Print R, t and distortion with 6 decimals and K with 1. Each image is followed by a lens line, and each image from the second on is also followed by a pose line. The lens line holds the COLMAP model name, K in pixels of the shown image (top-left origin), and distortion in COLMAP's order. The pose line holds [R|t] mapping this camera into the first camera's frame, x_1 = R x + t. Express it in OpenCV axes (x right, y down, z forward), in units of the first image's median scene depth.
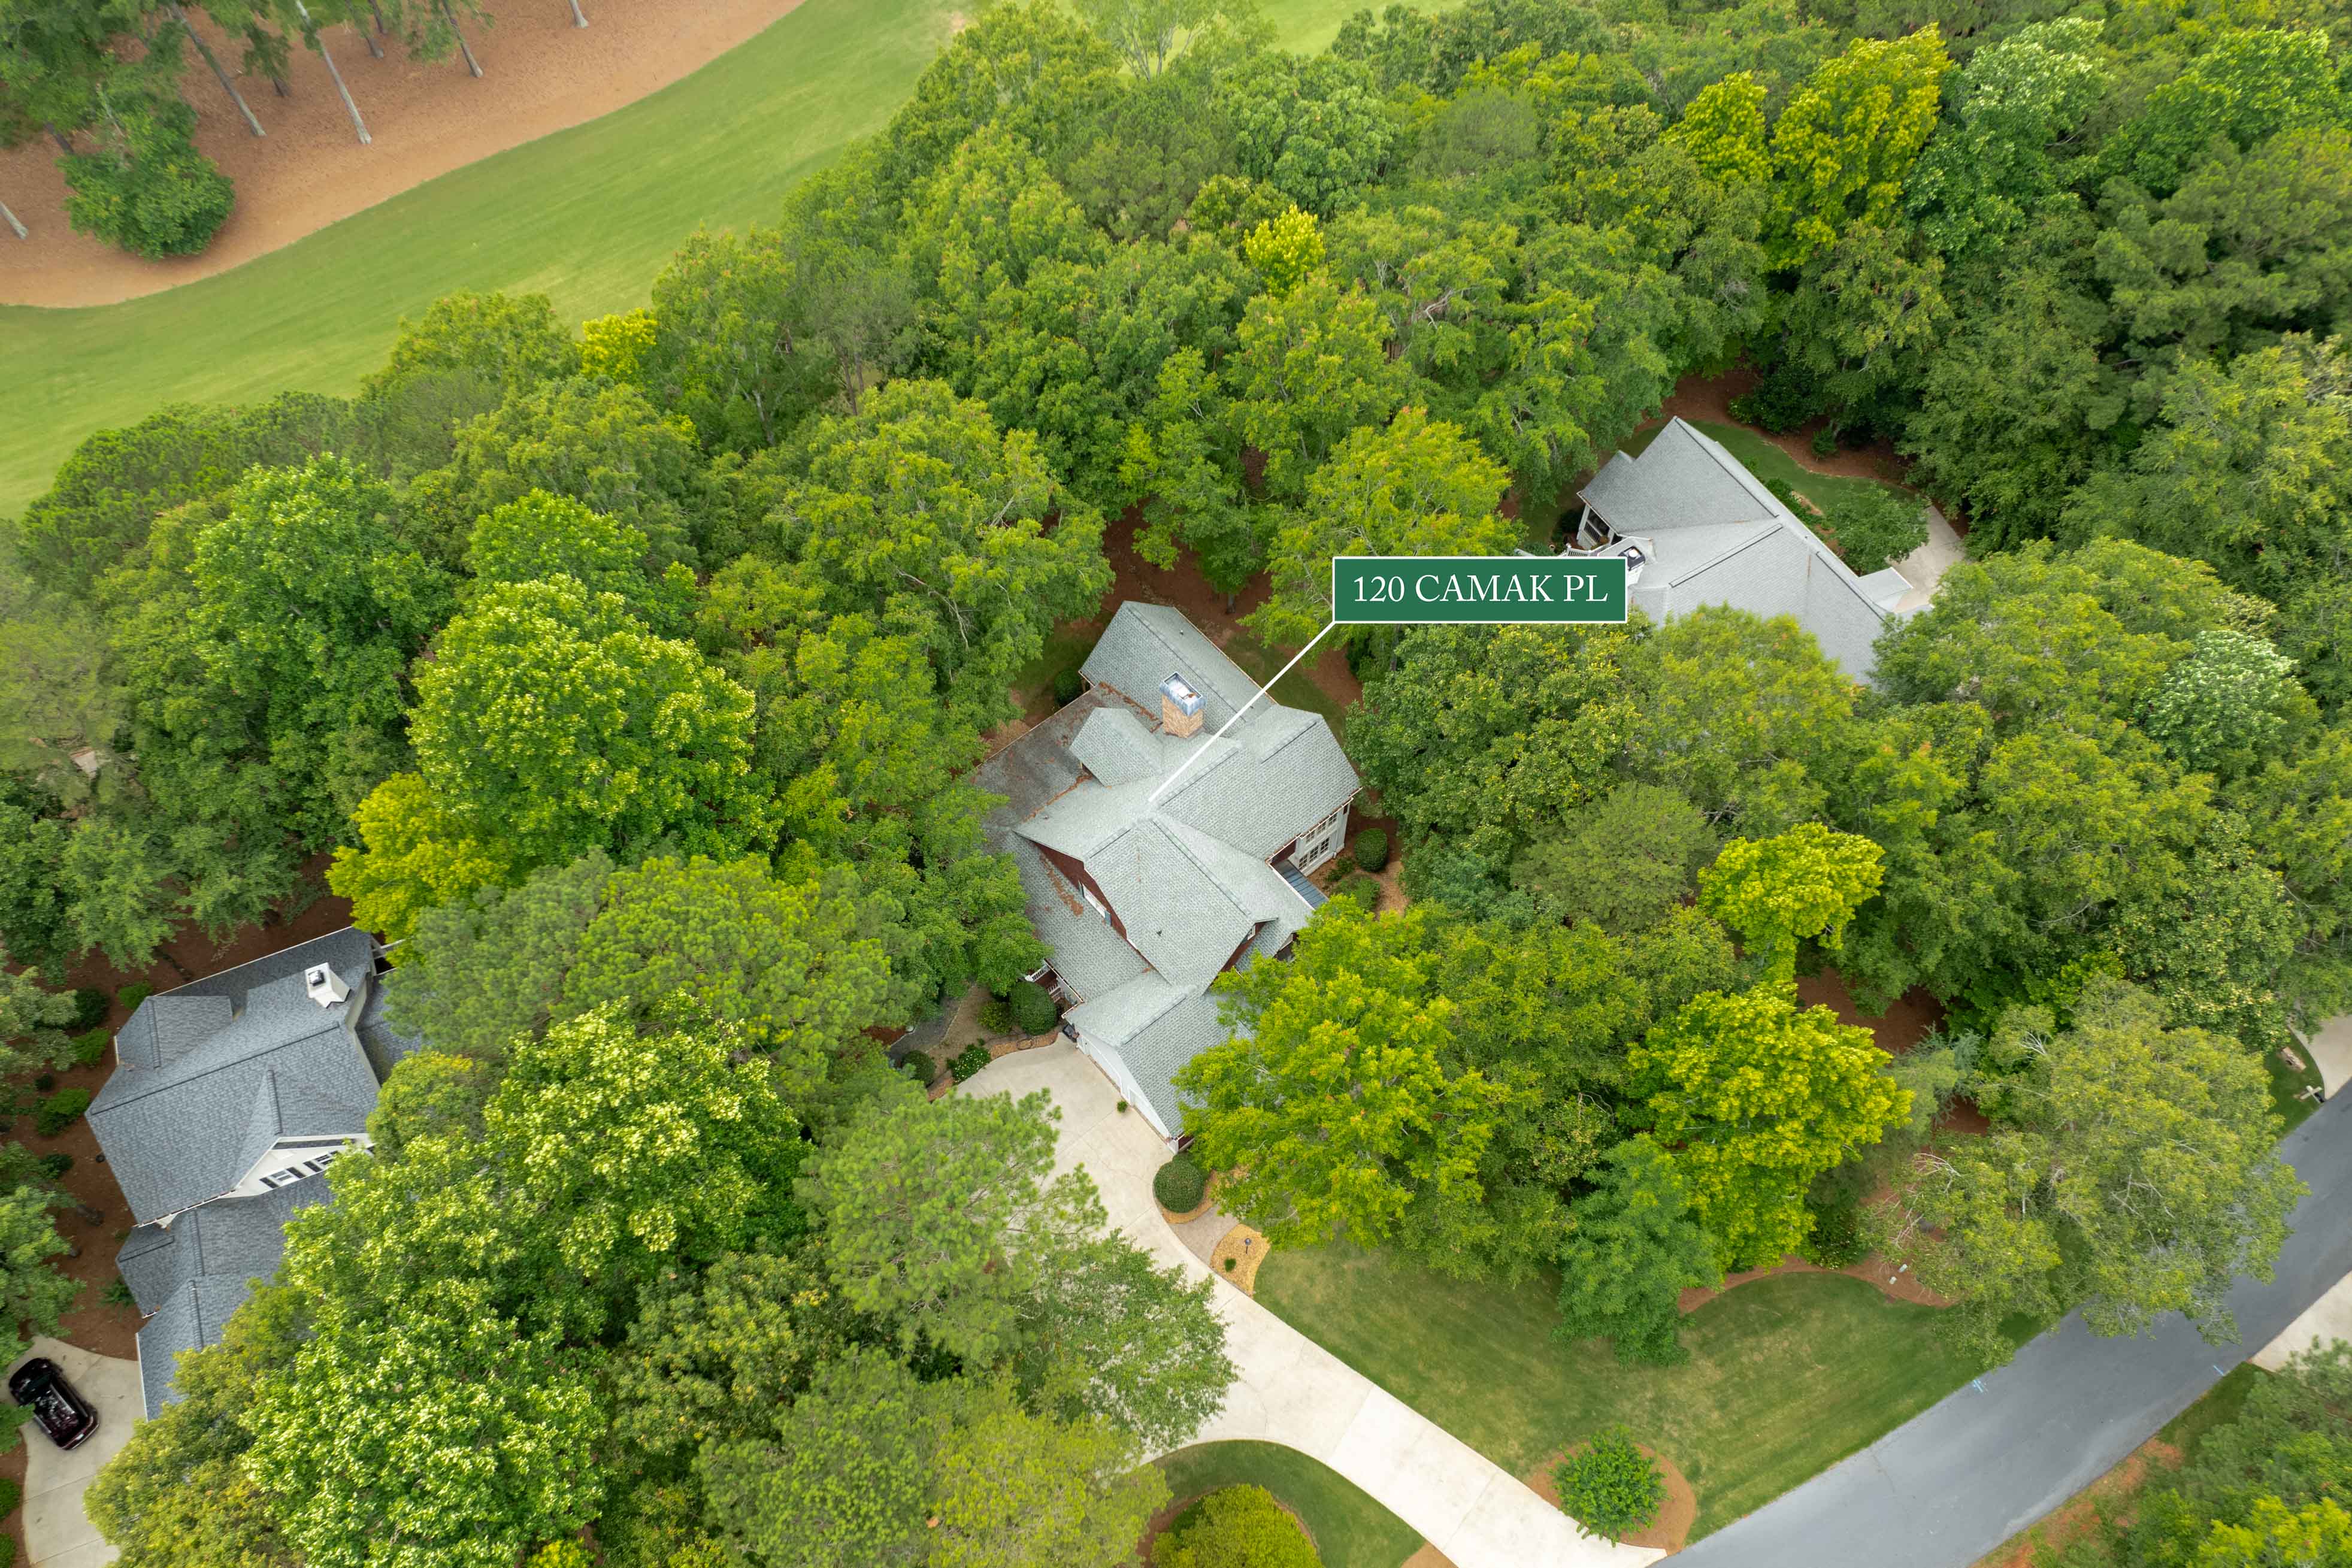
lens RADIAL K [[1529.4, 0, 1176.0], [0, 1529.4, 784.0], [0, 0, 1]] dist [-0.008429, -0.002697]
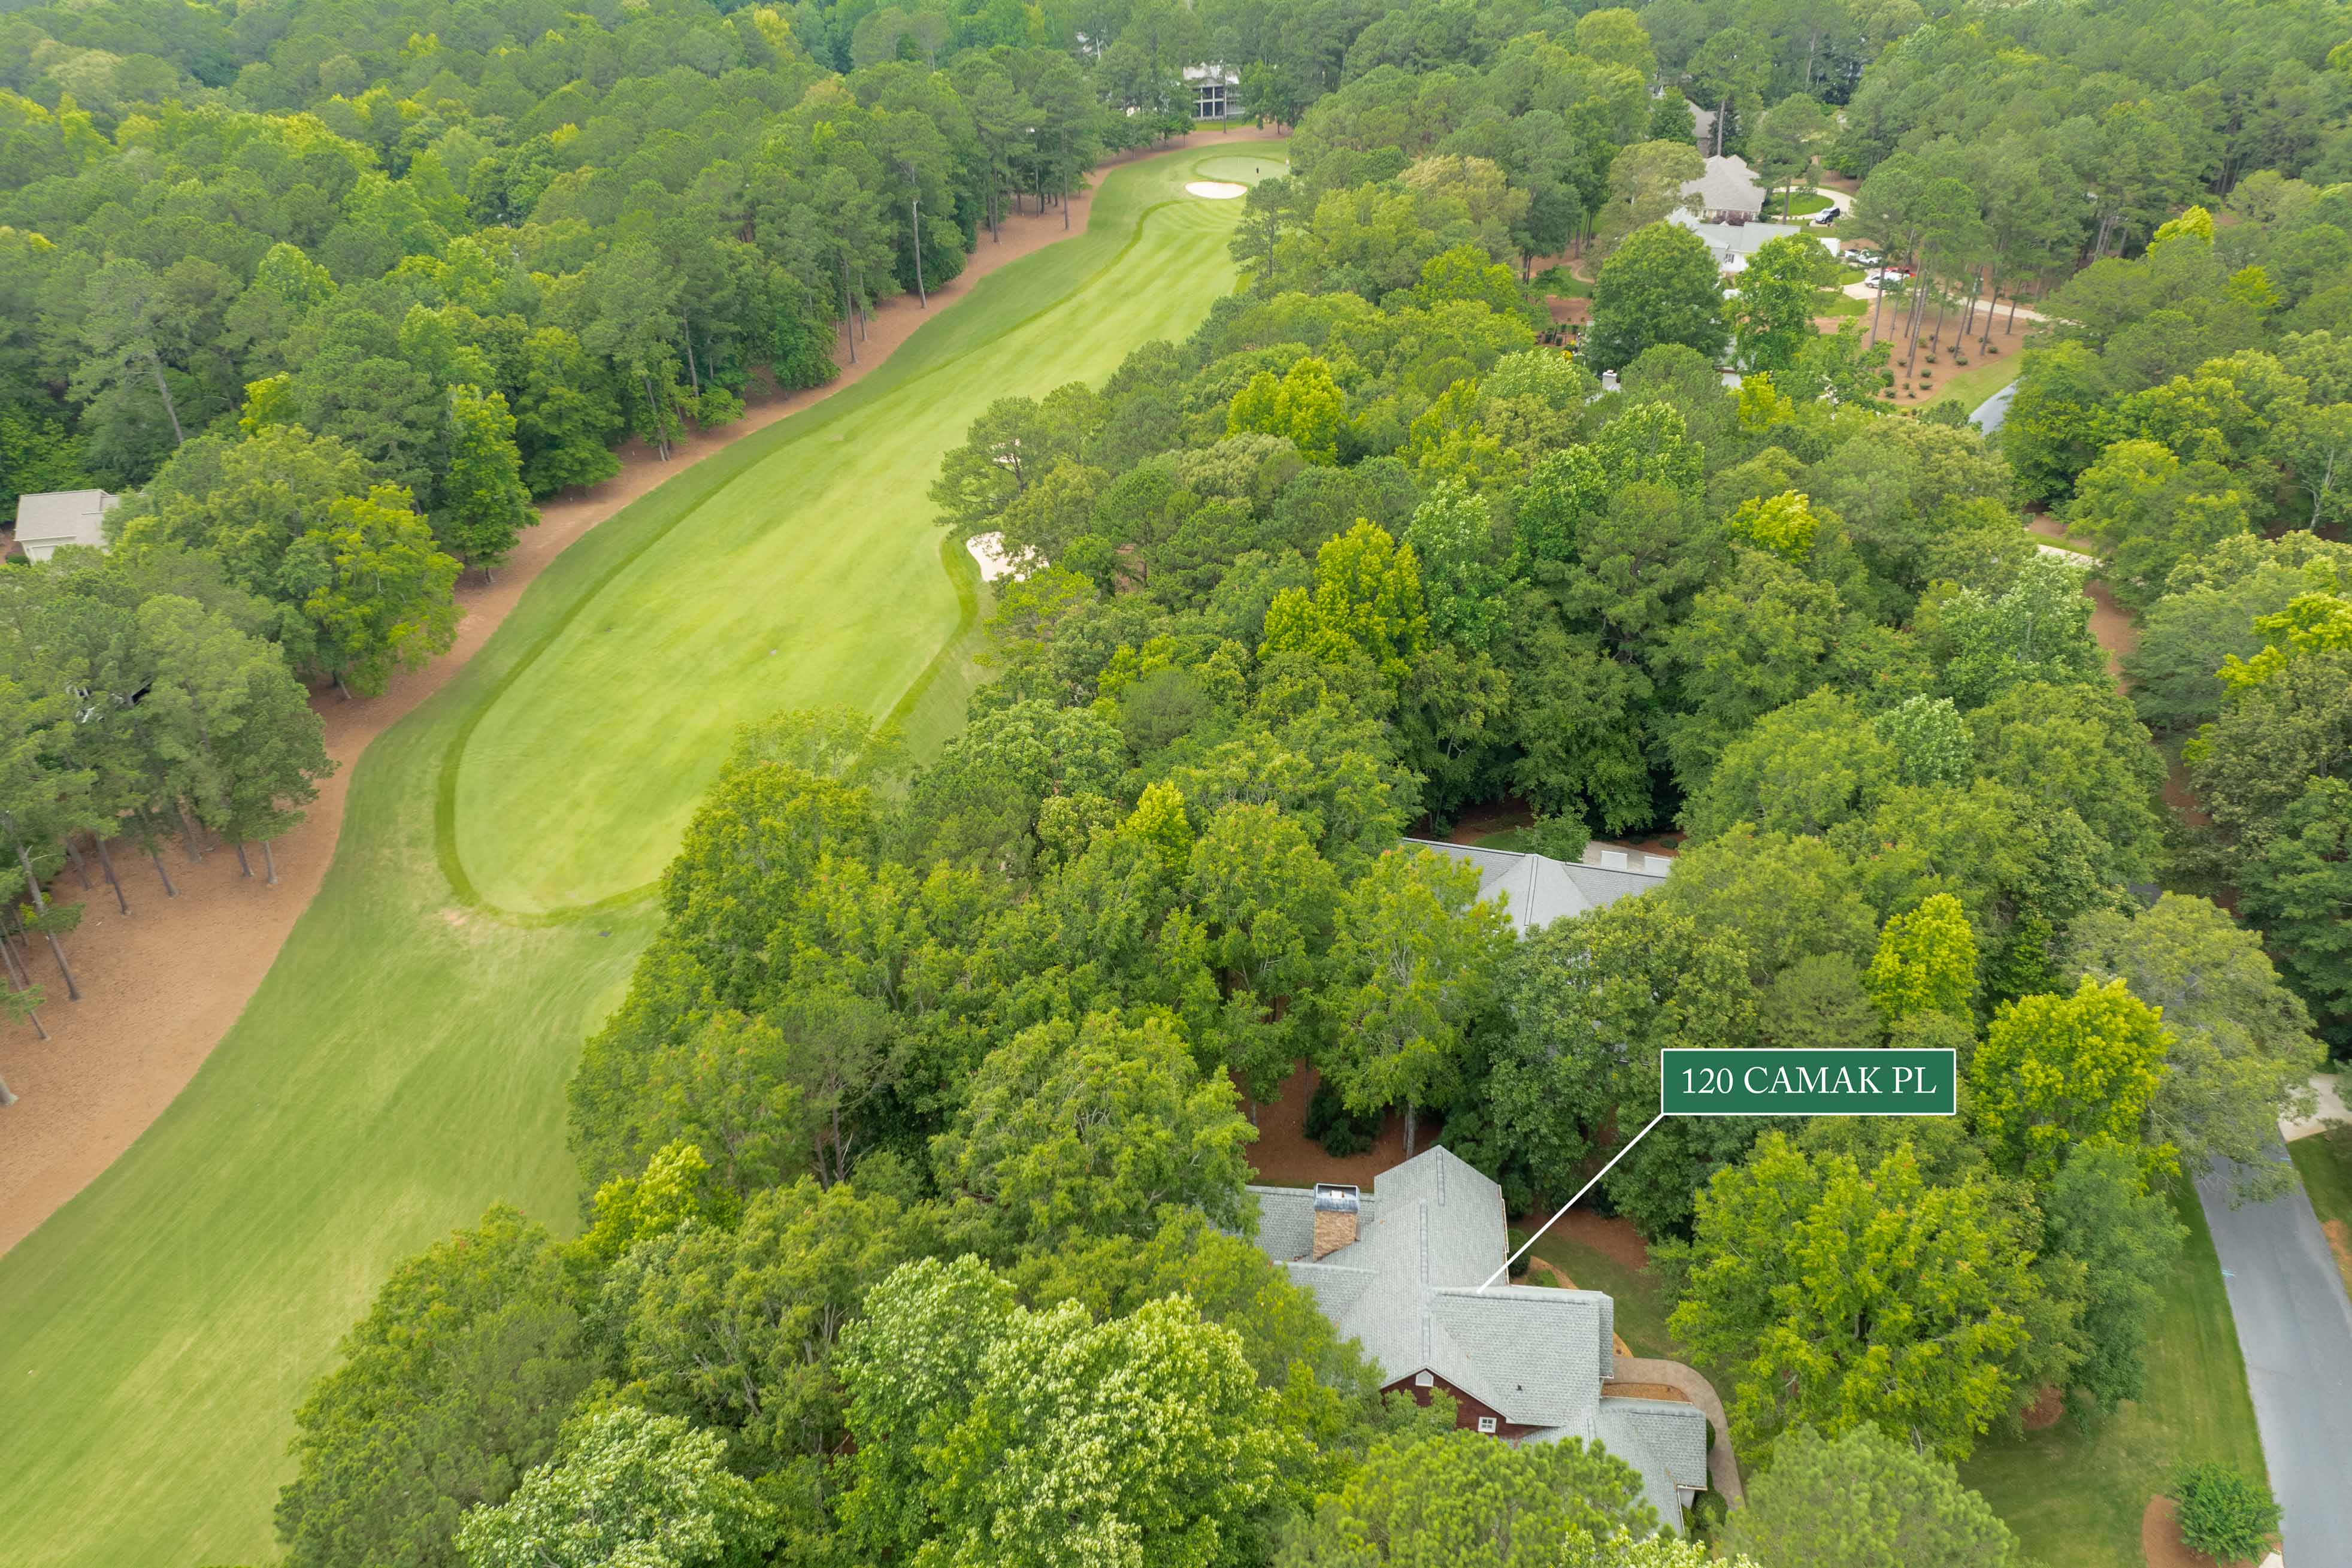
lens RADIAL K [[1529.4, 0, 1176.0], [0, 1529.4, 784.0], [0, 0, 1]] dist [-0.008429, -0.002697]
pose [[0.728043, -0.361772, 0.582301, -0.532948], [0.598441, 0.749736, -0.282426, -0.041060], [-0.334398, 0.554091, 0.762339, 0.134556]]
